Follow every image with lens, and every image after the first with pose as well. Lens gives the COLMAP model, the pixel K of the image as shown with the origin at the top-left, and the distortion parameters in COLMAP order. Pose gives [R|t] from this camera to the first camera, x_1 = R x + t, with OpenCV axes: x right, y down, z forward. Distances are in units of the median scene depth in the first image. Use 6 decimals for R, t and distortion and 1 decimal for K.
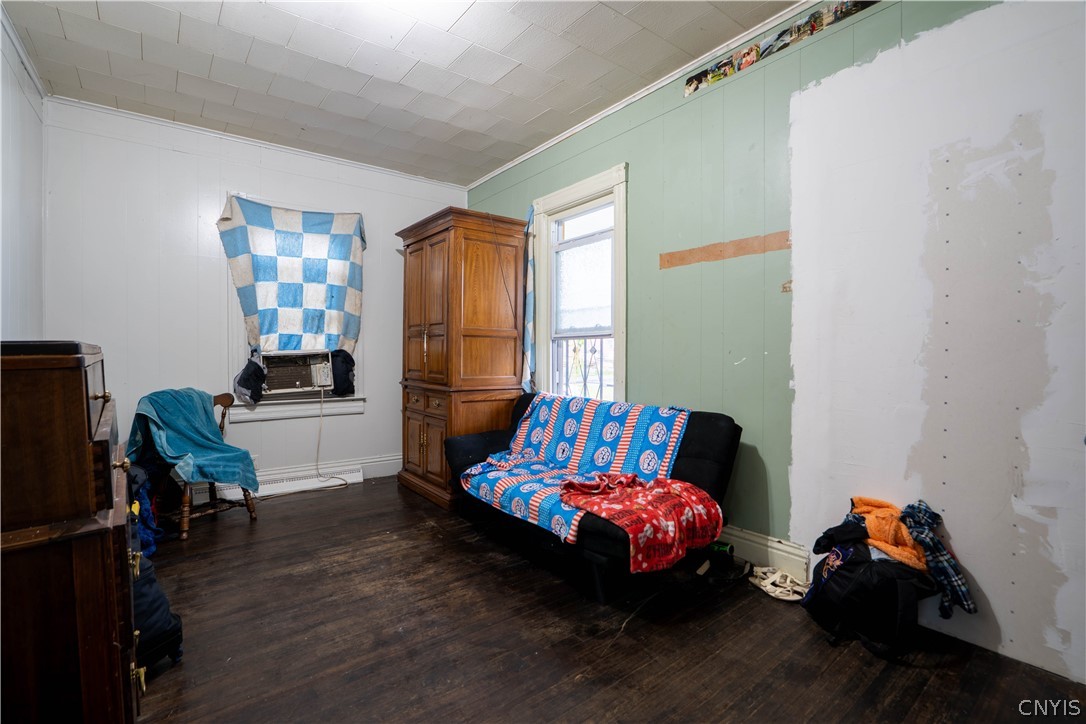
lens RADIAL K [[513.4, 0, 532.4], [0, 513.4, 357.0], [0, 0, 1]] dist [-0.005934, 0.000119]
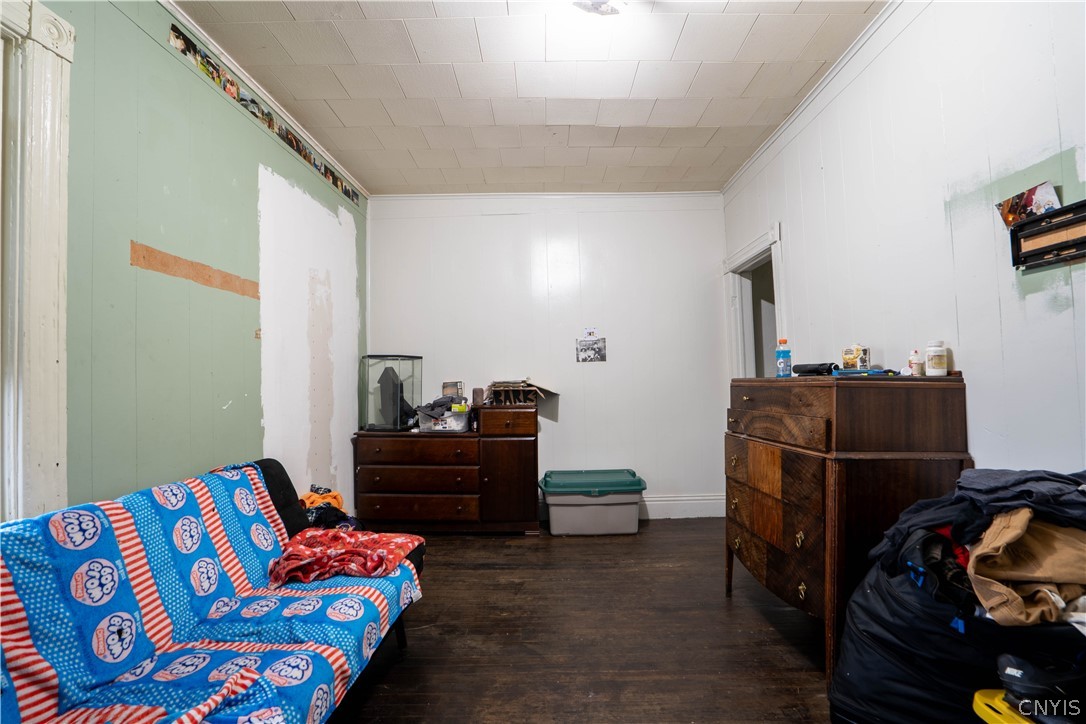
lens RADIAL K [[513.4, 0, 539.3], [0, 513.4, 366.5], [0, 0, 1]] dist [-0.005934, 0.000119]
pose [[-0.790252, 0.037966, 0.611605, -0.642472], [0.030651, 0.999279, -0.022427, -0.024139], [-0.612015, 0.001024, -0.790845, 1.496324]]
